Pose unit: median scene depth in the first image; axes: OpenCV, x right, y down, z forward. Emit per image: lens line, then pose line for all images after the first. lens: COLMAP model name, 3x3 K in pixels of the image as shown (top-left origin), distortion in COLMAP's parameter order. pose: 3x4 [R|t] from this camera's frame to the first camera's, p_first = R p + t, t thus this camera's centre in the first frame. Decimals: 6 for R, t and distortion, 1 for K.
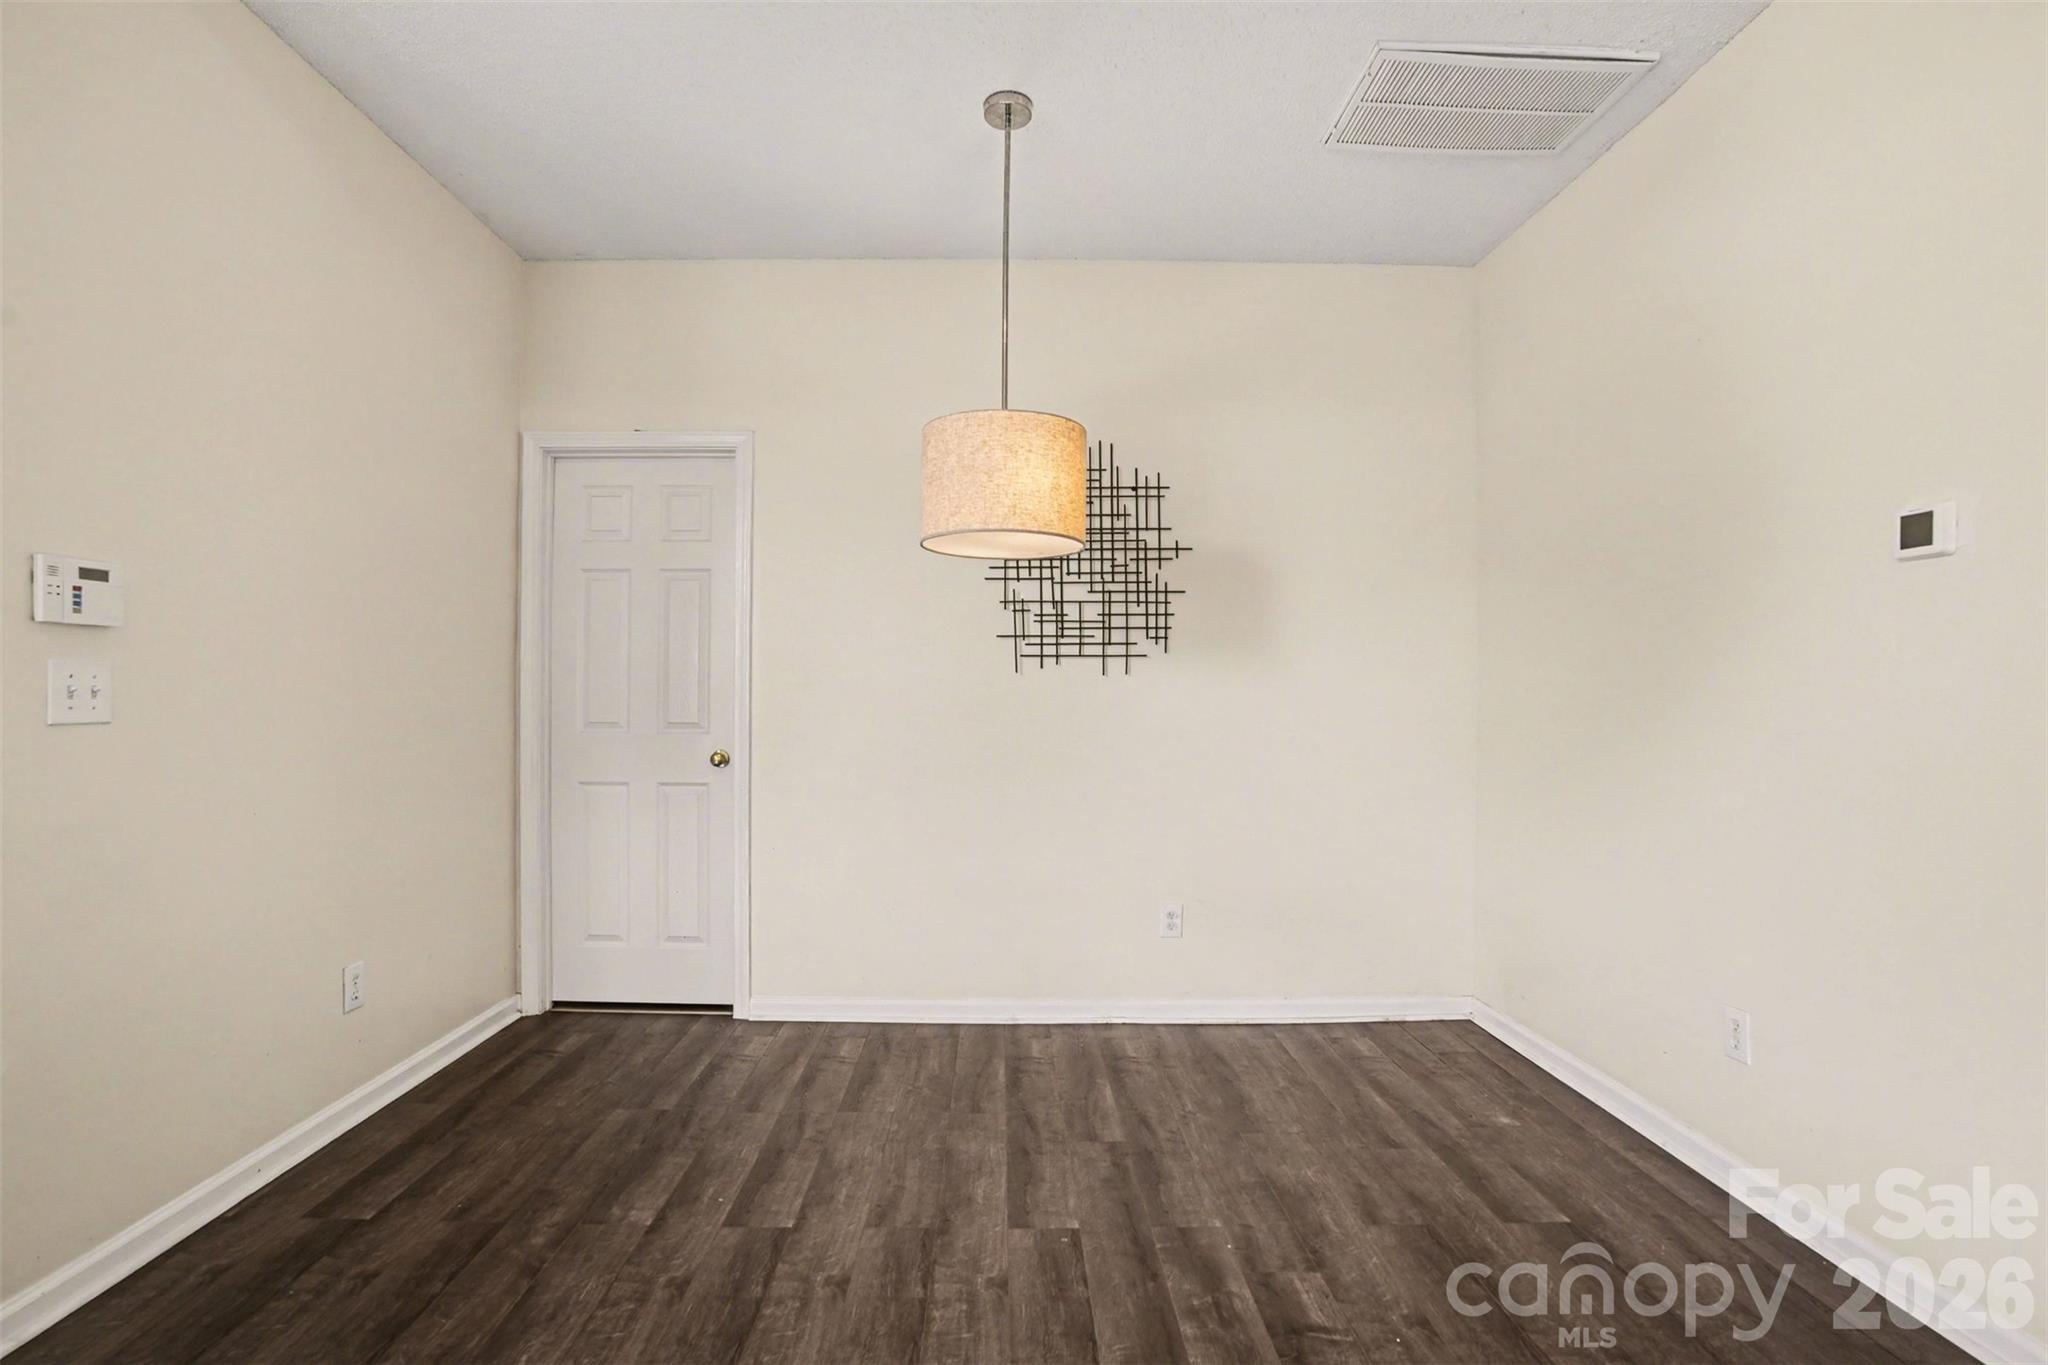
lens RADIAL K [[967.8, 0, 1007.3], [0, 967.8, 696.1], [0, 0, 1]] dist [-0.082623, 0.039204]
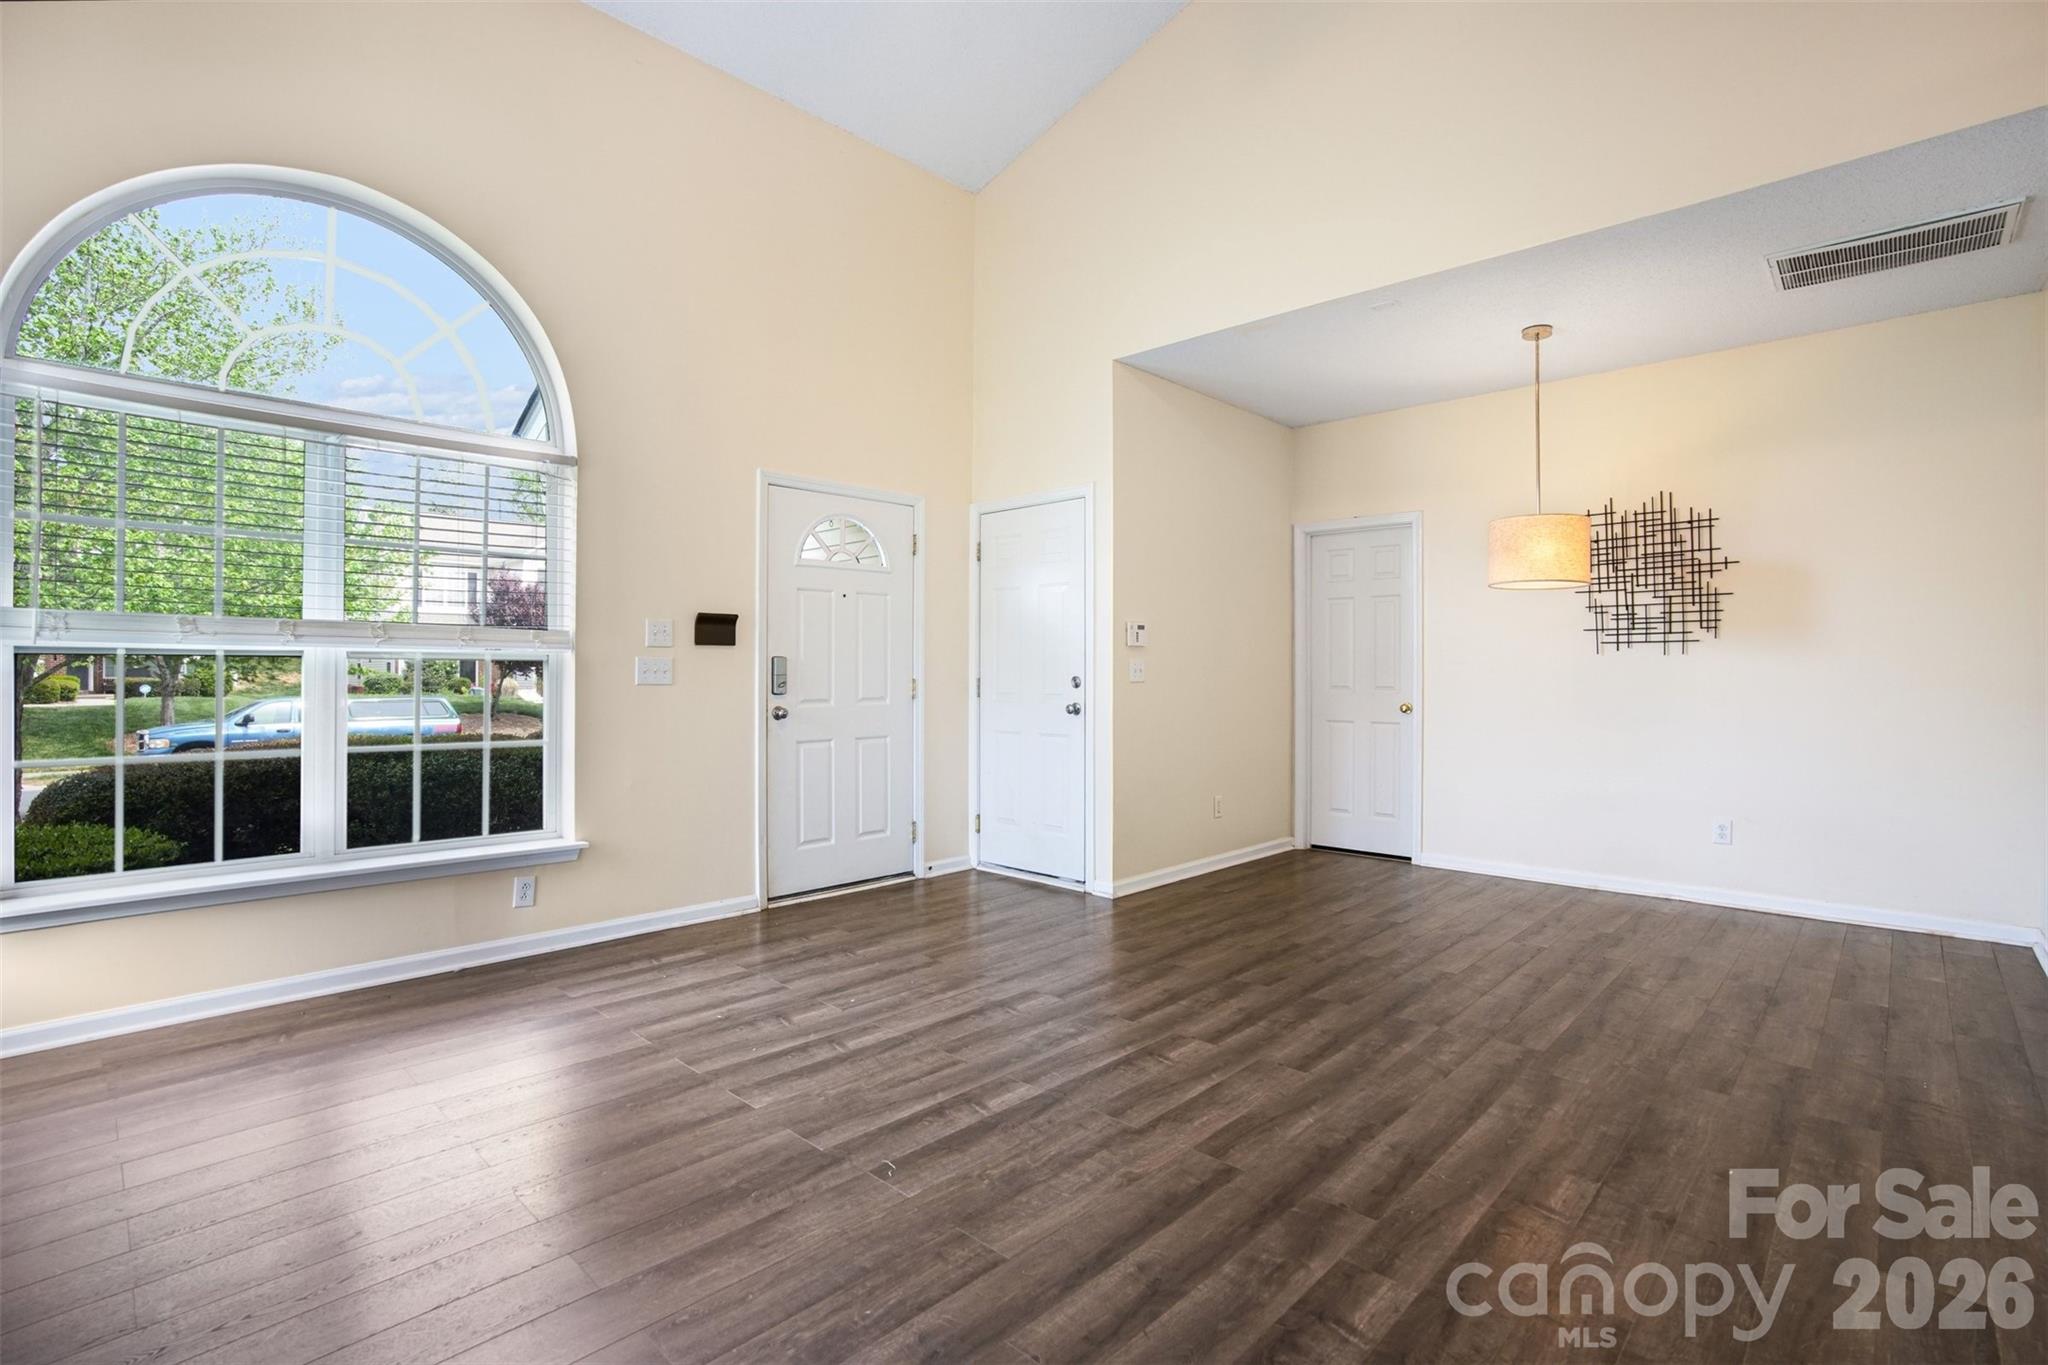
lens RADIAL K [[979.3, 0, 1035.8], [0, 979.3, 674.5], [0, 0, 1]] dist [-0.067973, 0.028915]
pose [[0.725367, -0.003224, -0.688355, 0.398044], [0.004715, 0.999989, 0.000285, 0.002454], [0.688346, -0.003452, 0.725374, -0.671815]]
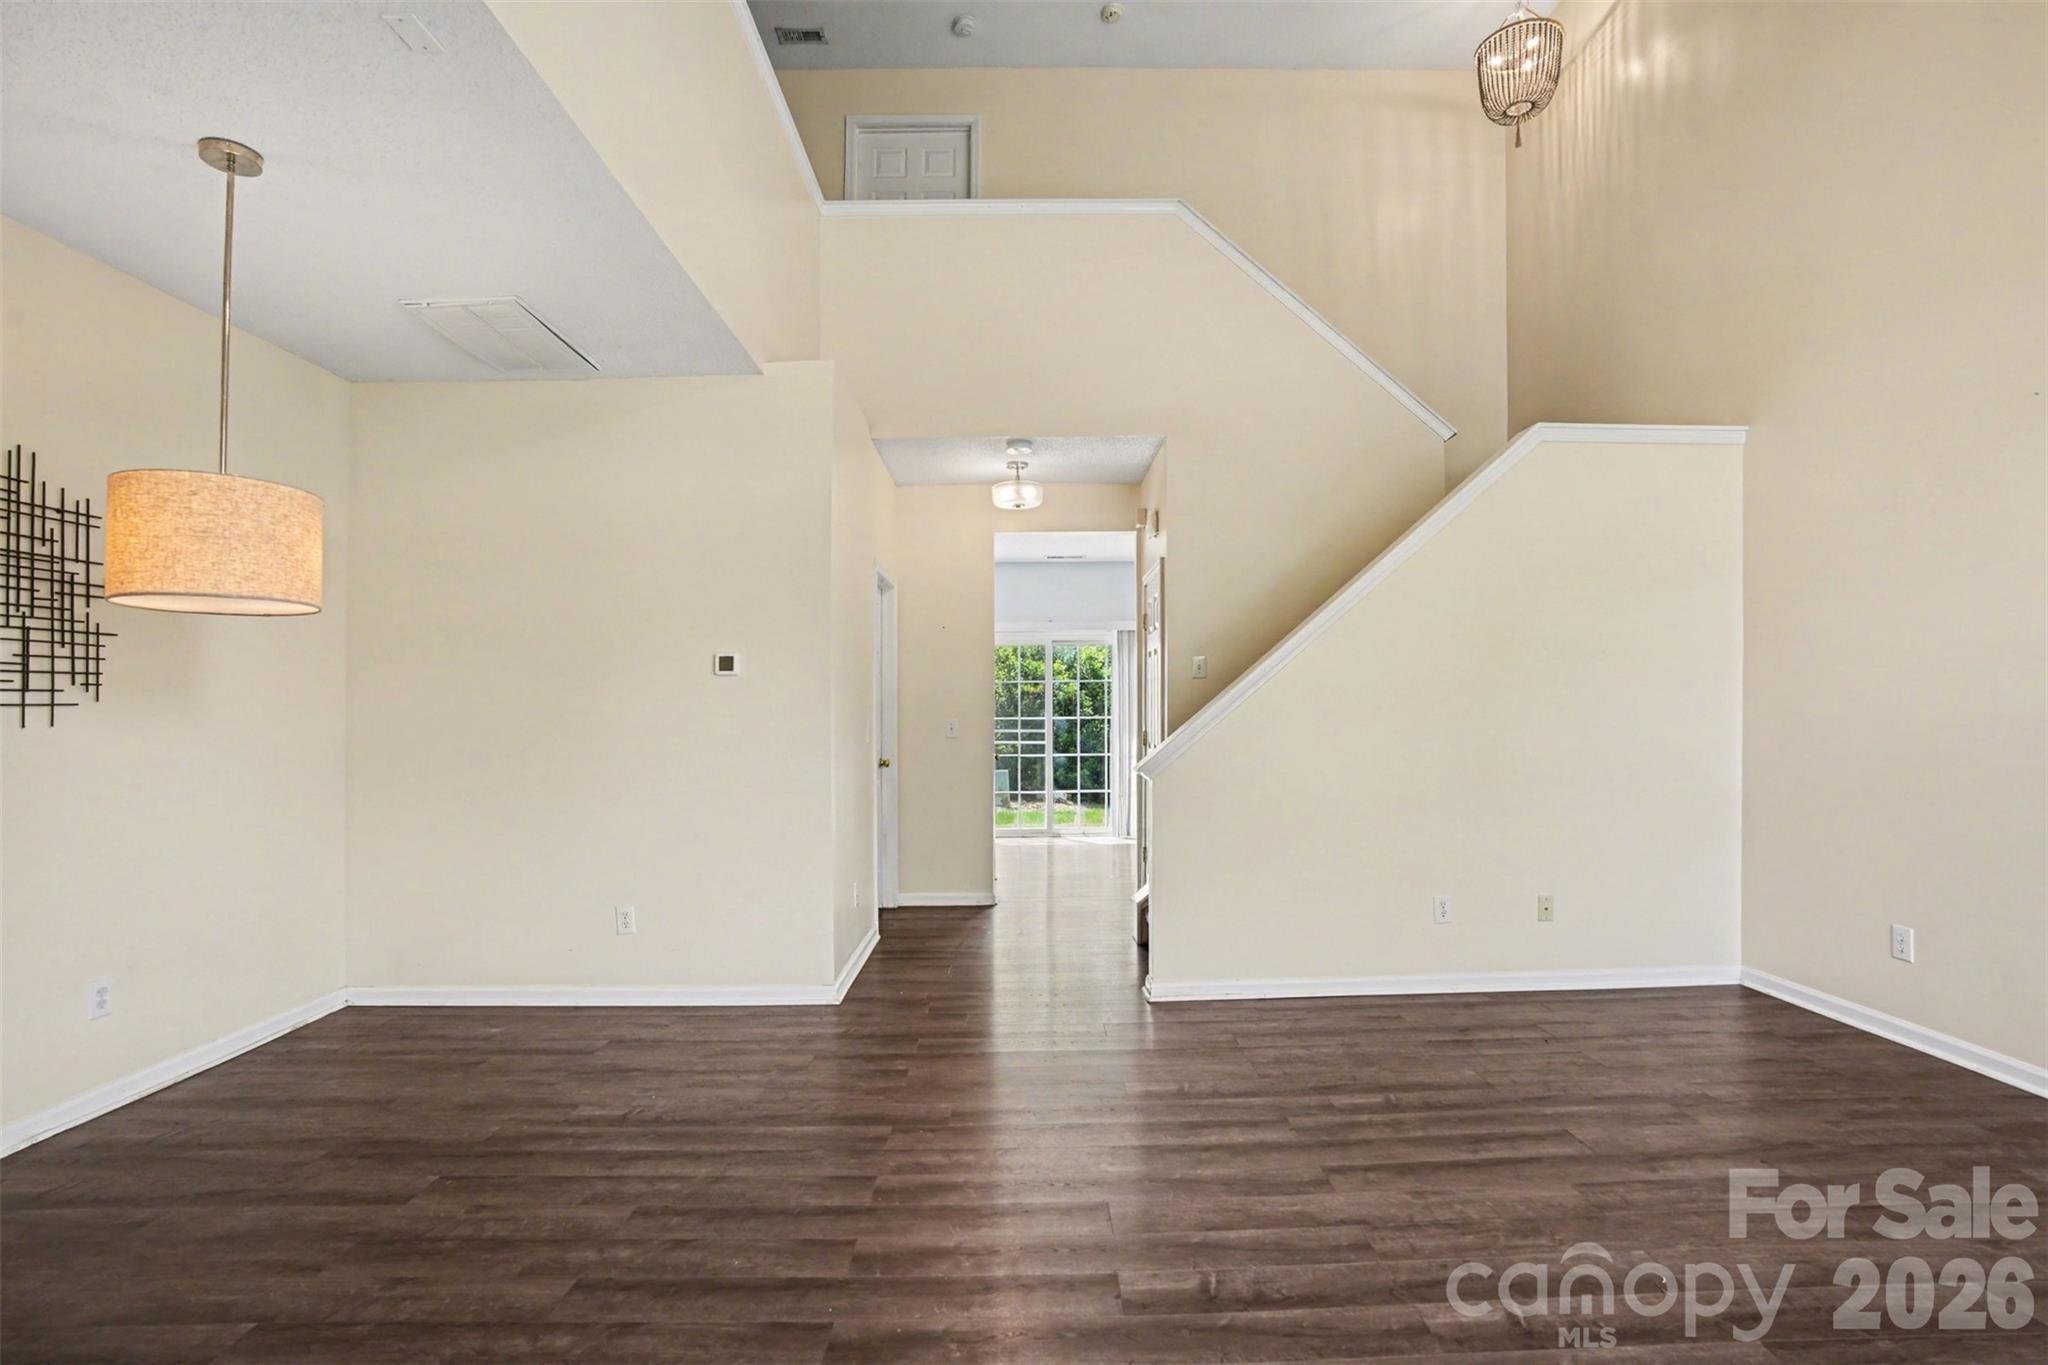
lens RADIAL K [[942.8, 0, 1043.3], [0, 942.8, 698.1], [0, 0, 1]] dist [-0.067640, 0.023949]
pose [[-0.018379, 0.008250, 0.999797, -0.692805], [0.005933, 0.999949, -0.008142, -0.035617], [-0.999813, 0.005782, -0.018427, 0.130934]]
